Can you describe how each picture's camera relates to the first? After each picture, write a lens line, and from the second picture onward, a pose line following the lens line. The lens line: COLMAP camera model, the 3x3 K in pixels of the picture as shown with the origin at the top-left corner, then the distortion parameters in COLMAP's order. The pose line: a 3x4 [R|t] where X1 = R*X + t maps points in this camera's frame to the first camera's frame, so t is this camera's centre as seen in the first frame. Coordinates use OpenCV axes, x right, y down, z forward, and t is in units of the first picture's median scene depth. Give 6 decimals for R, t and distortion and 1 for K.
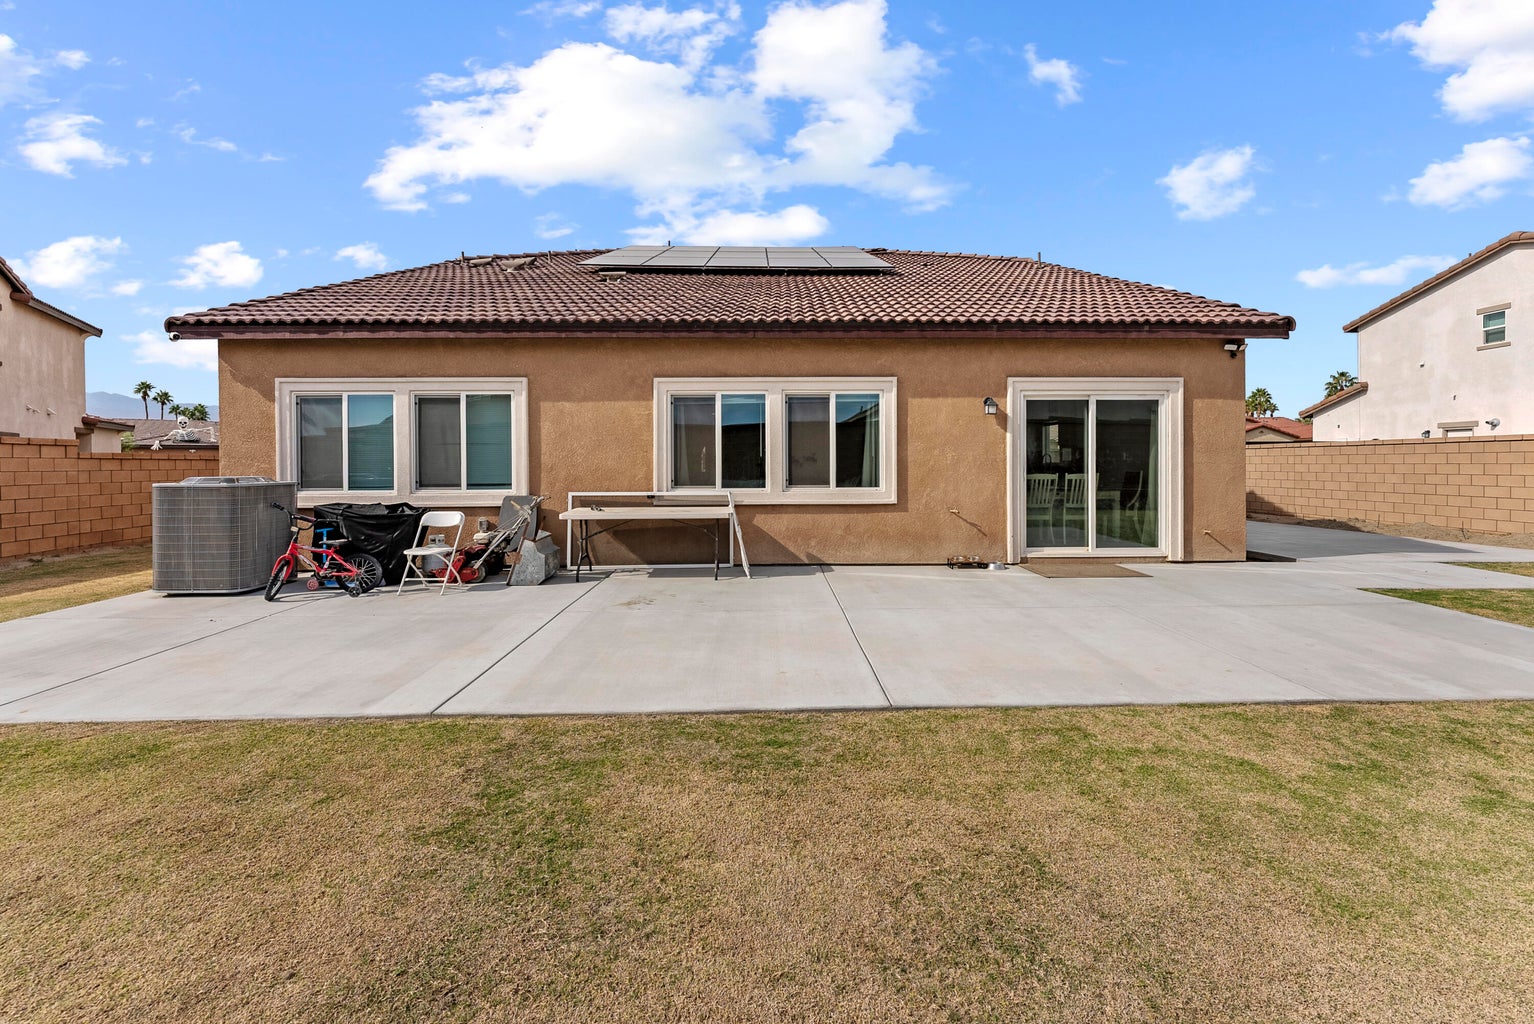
lens RADIAL K [[632.5, 0, 773.1], [0, 632.5, 469.0], [0, 0, 1]] dist [-0.002165, -0.000068]
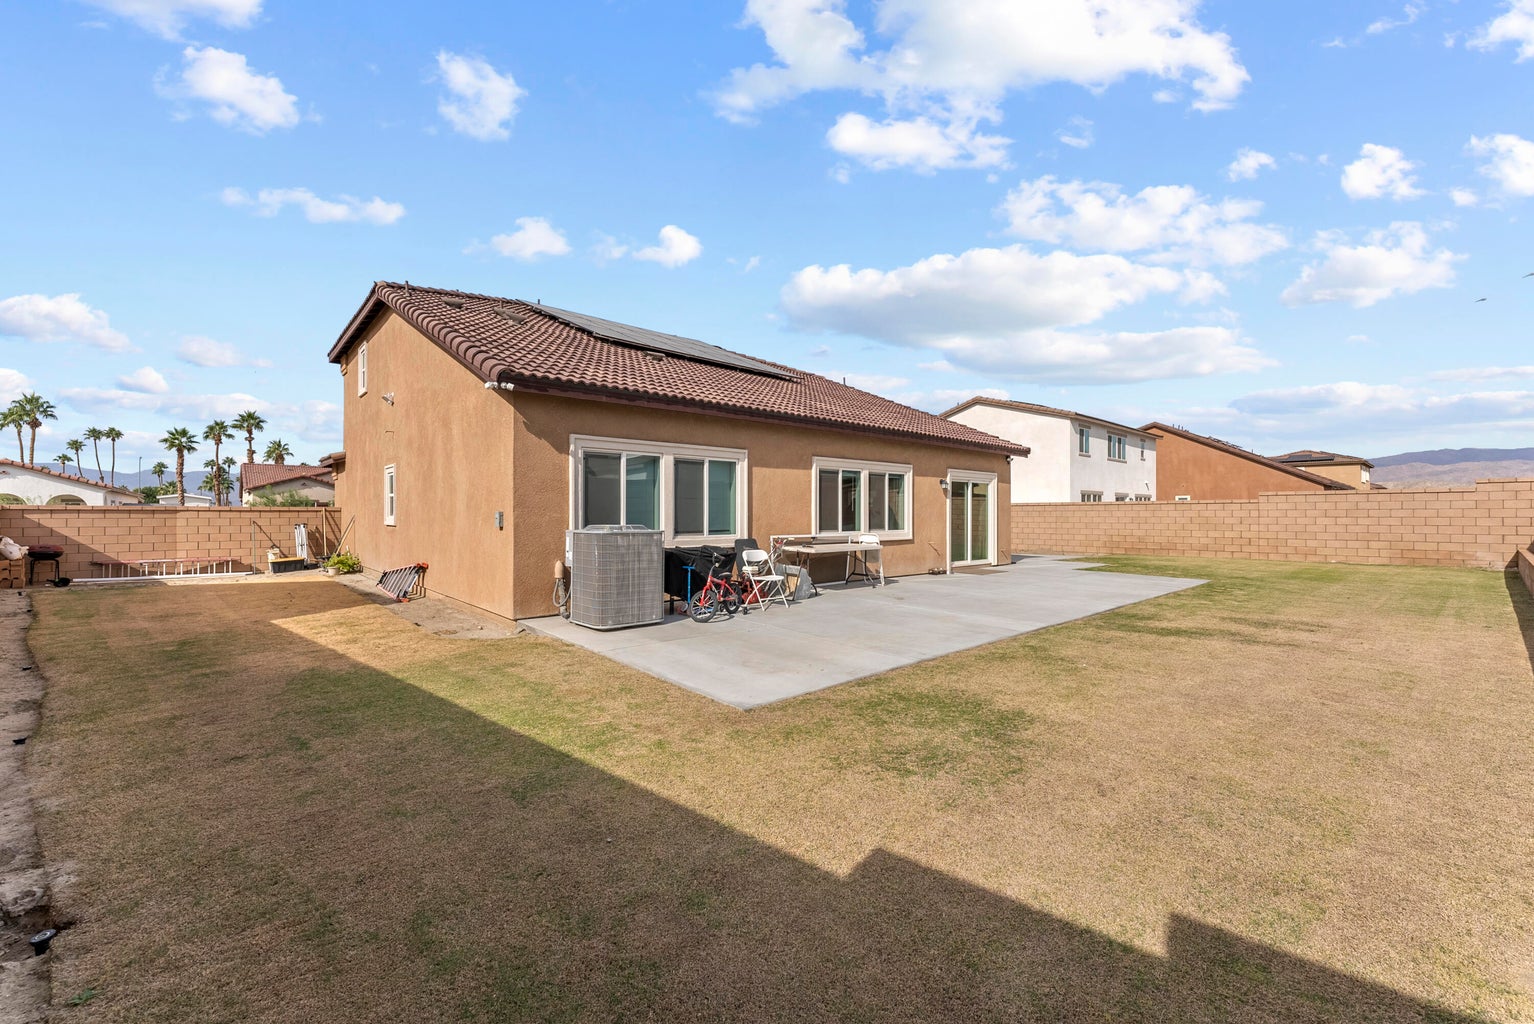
lens RADIAL K [[621.5, 0, 767.0], [0, 621.5, 512.0], [0, 0, 1]] dist [-0.000516, -0.000029]
pose [[0.760631, 0.007714, 0.649138, -1.185422], [0.001654, 0.999903, -0.013821, 0.003999], [-0.649182, 0.011587, 0.760545, -0.018826]]
